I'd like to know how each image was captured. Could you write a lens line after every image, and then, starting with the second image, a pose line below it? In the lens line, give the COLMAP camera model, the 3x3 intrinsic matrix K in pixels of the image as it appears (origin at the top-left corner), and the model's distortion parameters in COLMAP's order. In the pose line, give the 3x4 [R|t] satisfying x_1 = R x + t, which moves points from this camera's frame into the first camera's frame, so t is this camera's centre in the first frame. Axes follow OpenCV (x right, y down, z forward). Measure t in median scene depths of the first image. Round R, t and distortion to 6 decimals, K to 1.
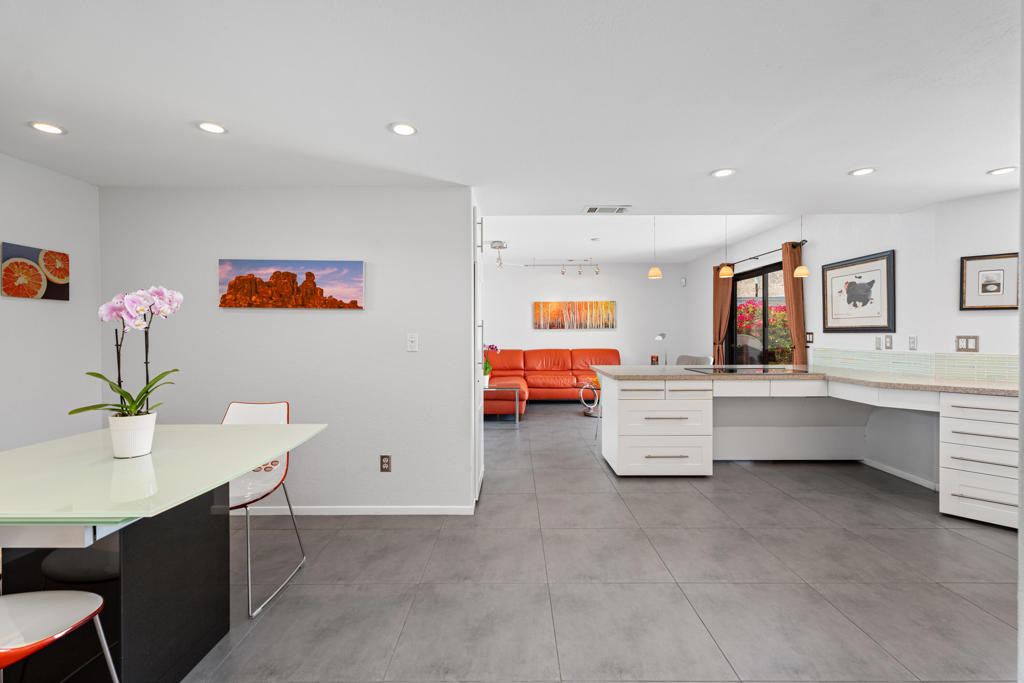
lens RADIAL K [[459.1, 0, 509.0], [0, 459.1, 338.5], [0, 0, 1]] dist [0.002489, 0.000316]
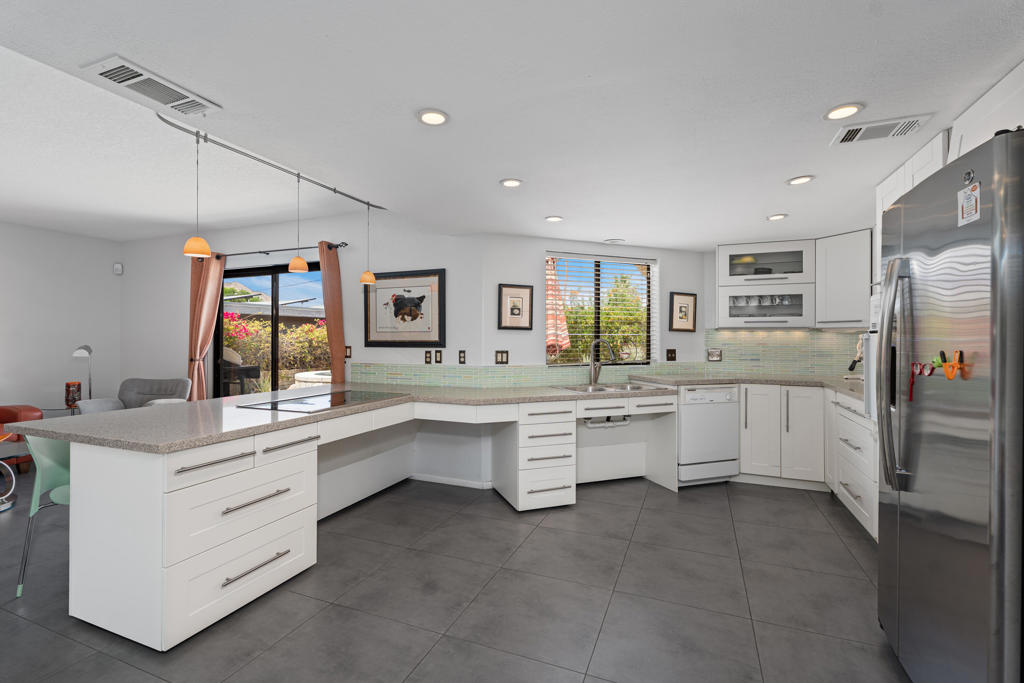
lens RADIAL K [[459.1, 0, 513.3], [0, 459.1, 336.4], [0, 0, 1]] dist [0.002489, 0.000316]
pose [[0.363586, 0.010500, 0.931502, -0.077989], [0.006517, 0.999883, -0.013814, -0.021671], [-0.931538, 0.011093, 0.363475, 0.454389]]
